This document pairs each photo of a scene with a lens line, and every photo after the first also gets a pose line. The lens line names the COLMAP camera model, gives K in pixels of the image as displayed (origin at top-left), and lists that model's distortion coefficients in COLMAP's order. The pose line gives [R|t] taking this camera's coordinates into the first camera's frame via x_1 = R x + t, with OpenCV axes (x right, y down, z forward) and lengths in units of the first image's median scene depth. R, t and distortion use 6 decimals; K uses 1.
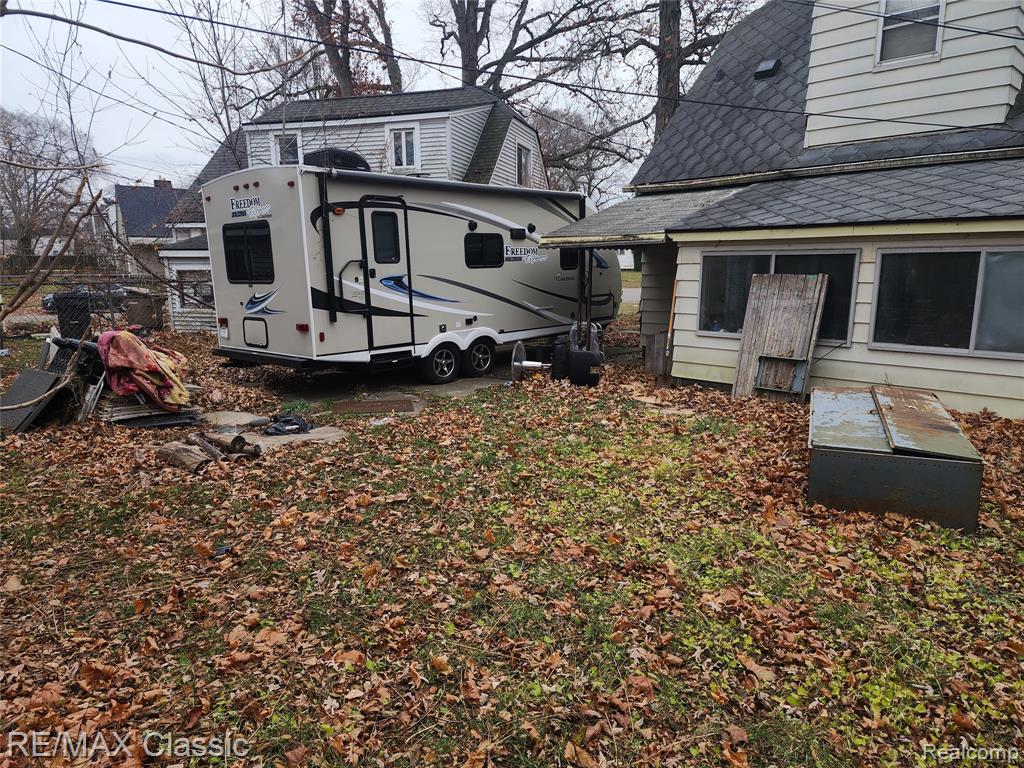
lens RADIAL K [[666.6, 0, 512.0], [0, 666.6, 384.0], [0, 0, 1]] dist [0.100848, -0.092274]
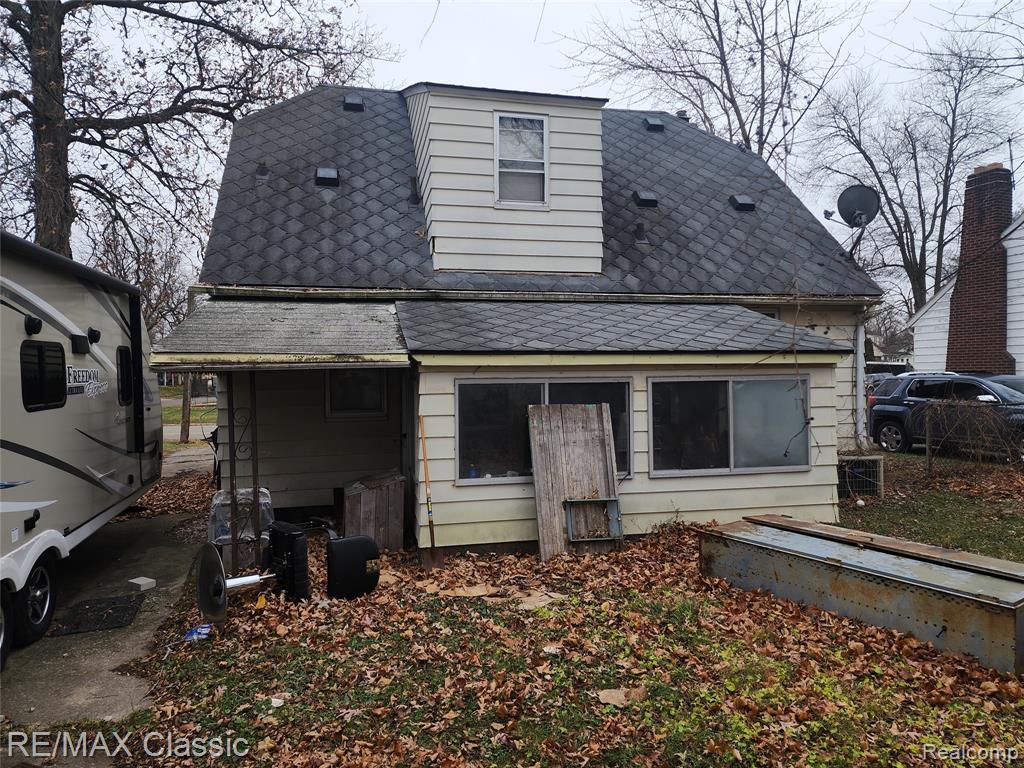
lens RADIAL K [[666.6, 0, 512.0], [0, 666.6, 384.0], [0, 0, 1]] dist [0.100848, -0.092274]
pose [[0.543367, -0.011509, 0.839417, -0.334239], [0.160234, 0.982945, -0.090245, -0.110395], [-0.824062, 0.183540, 0.535944, 0.533767]]
